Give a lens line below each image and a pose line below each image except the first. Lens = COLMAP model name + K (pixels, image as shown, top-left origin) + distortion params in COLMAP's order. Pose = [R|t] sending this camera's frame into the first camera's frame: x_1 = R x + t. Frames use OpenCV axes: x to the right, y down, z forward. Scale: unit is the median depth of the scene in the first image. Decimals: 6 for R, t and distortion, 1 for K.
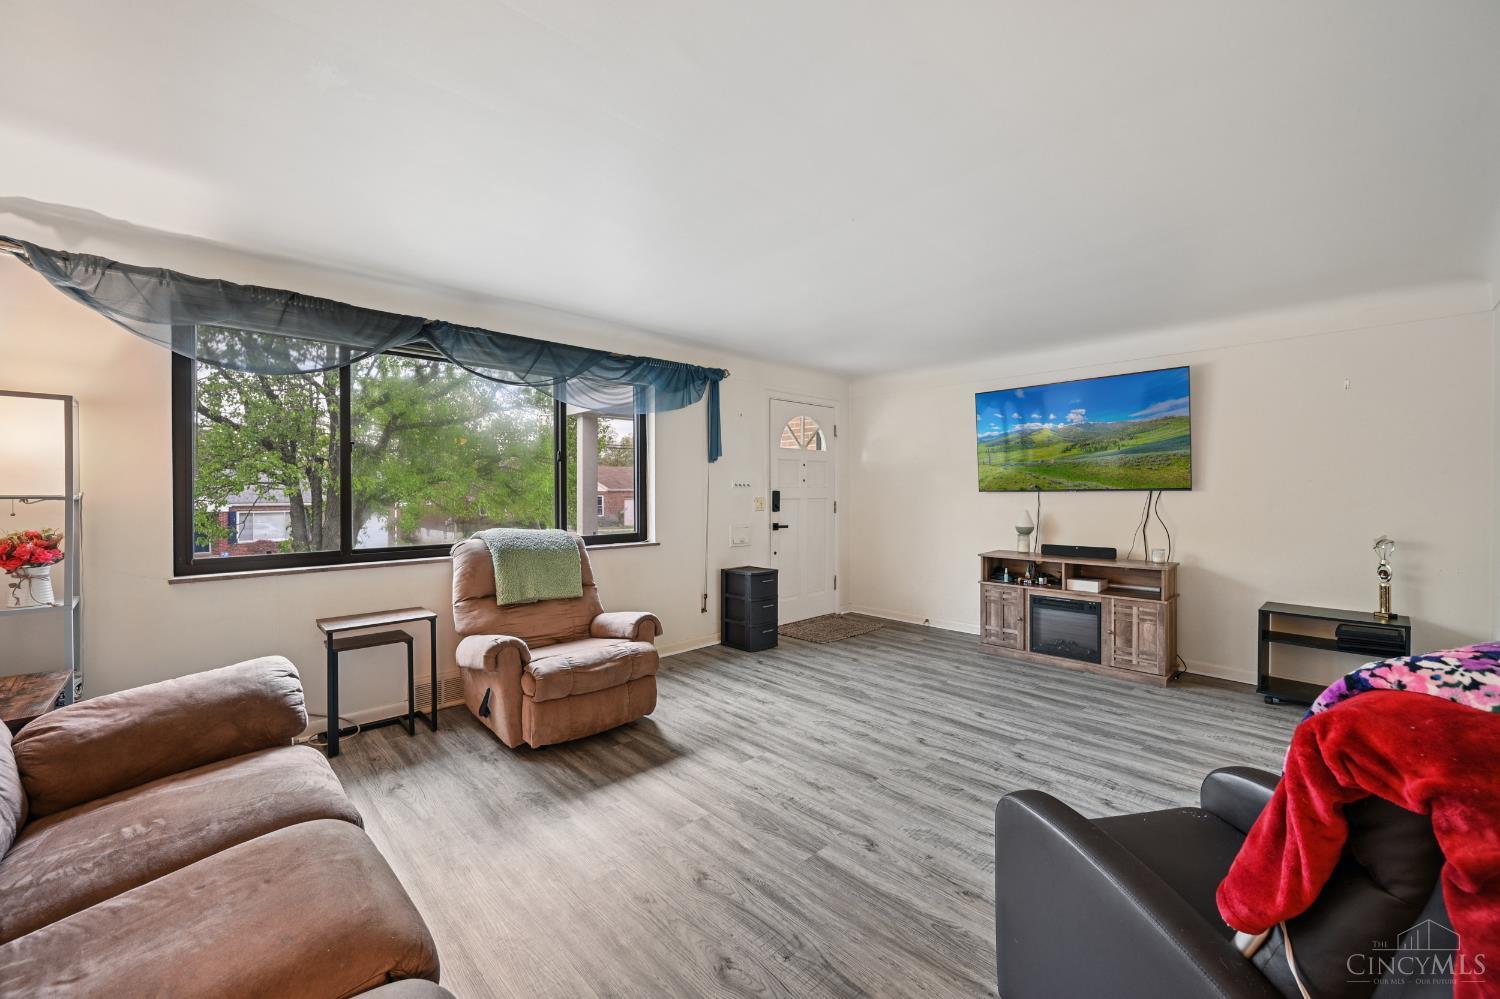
lens RADIAL K [[591.6, 0, 745.9], [0, 591.6, 492.4], [0, 0, 1]] dist [0.000038, 0.000065]
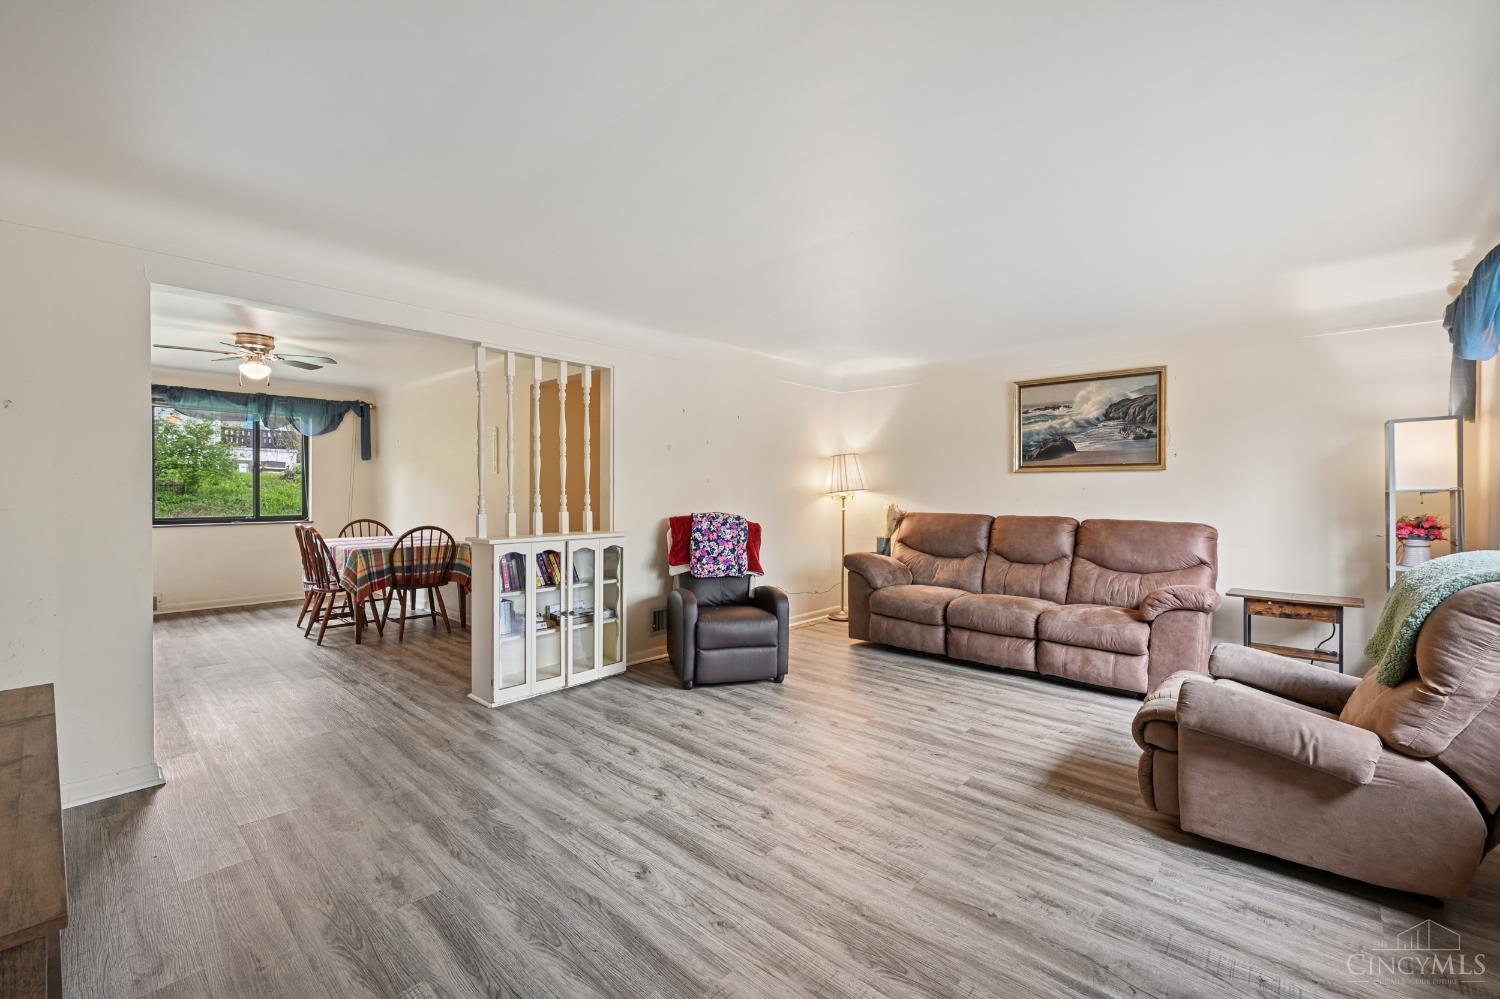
lens RADIAL K [[633.6, 0, 743.6], [0, 633.6, 492.3], [0, 0, 1]] dist [-0.000203, -0.000015]
pose [[-0.998167, -0.001394, -0.060502, 0.294249], [-0.001806, 0.999976, 0.006759, 0.003113], [0.060492, 0.006856, -0.998145, 1.412973]]
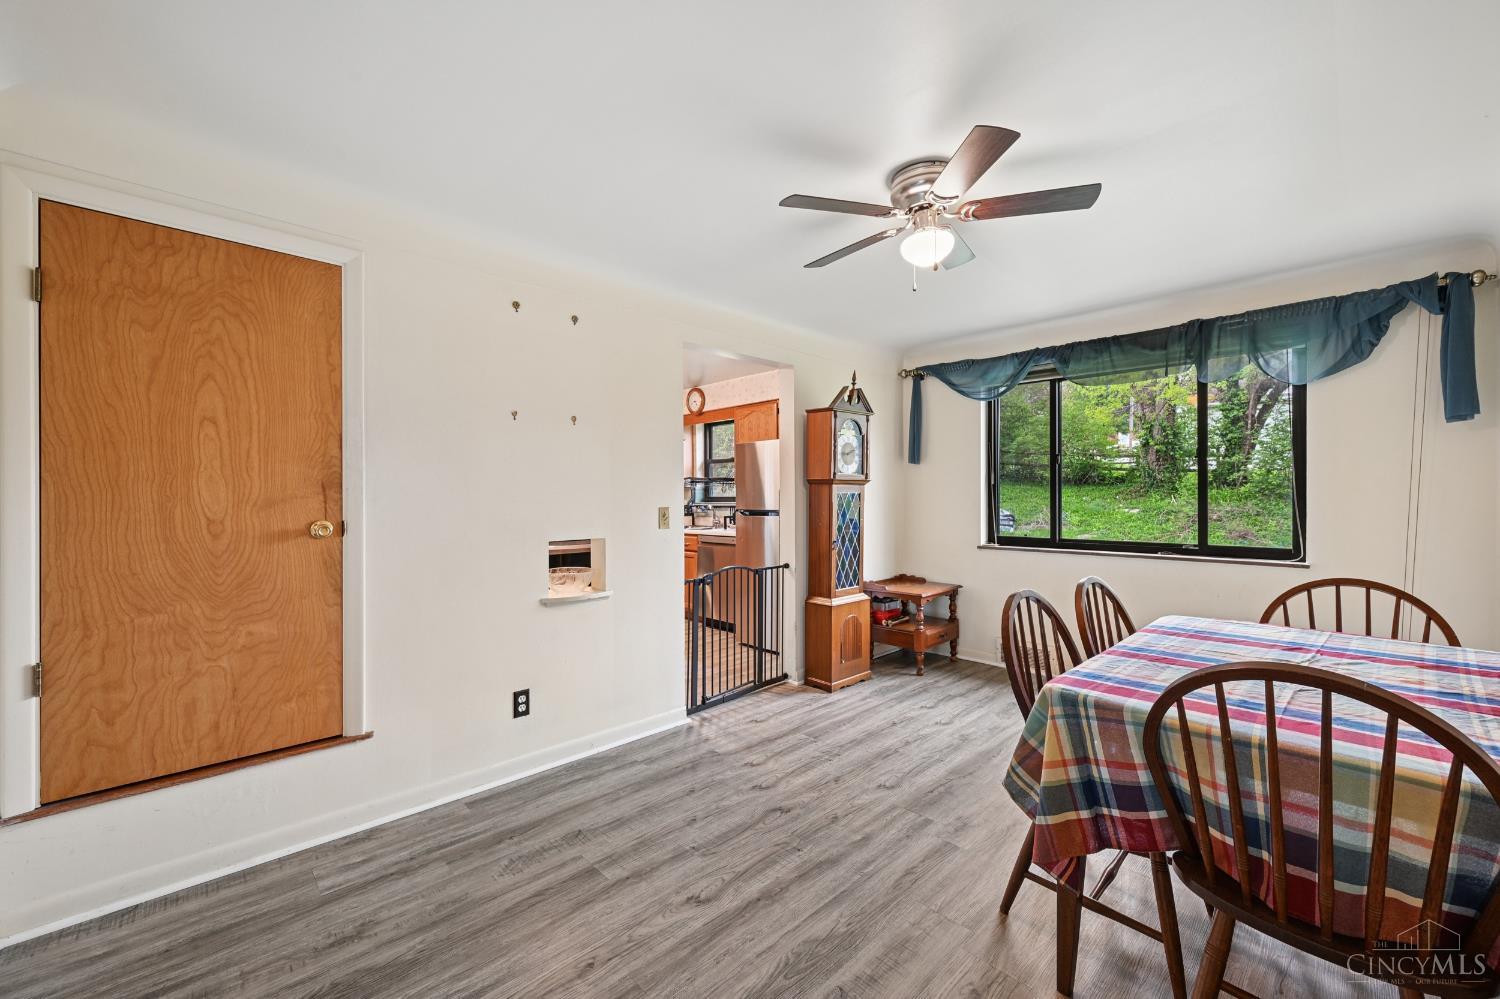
lens RADIAL K [[598.2, 0, 748.4], [0, 598.2, 493.3], [0, 0, 1]] dist [0.001506, 0.000157]
pose [[-0.002633, 0.008618, 0.999959, 0.622308], [0.006909, 0.999939, -0.008600, 0.007247], [-0.999973, 0.006886, -0.002692, 0.248346]]
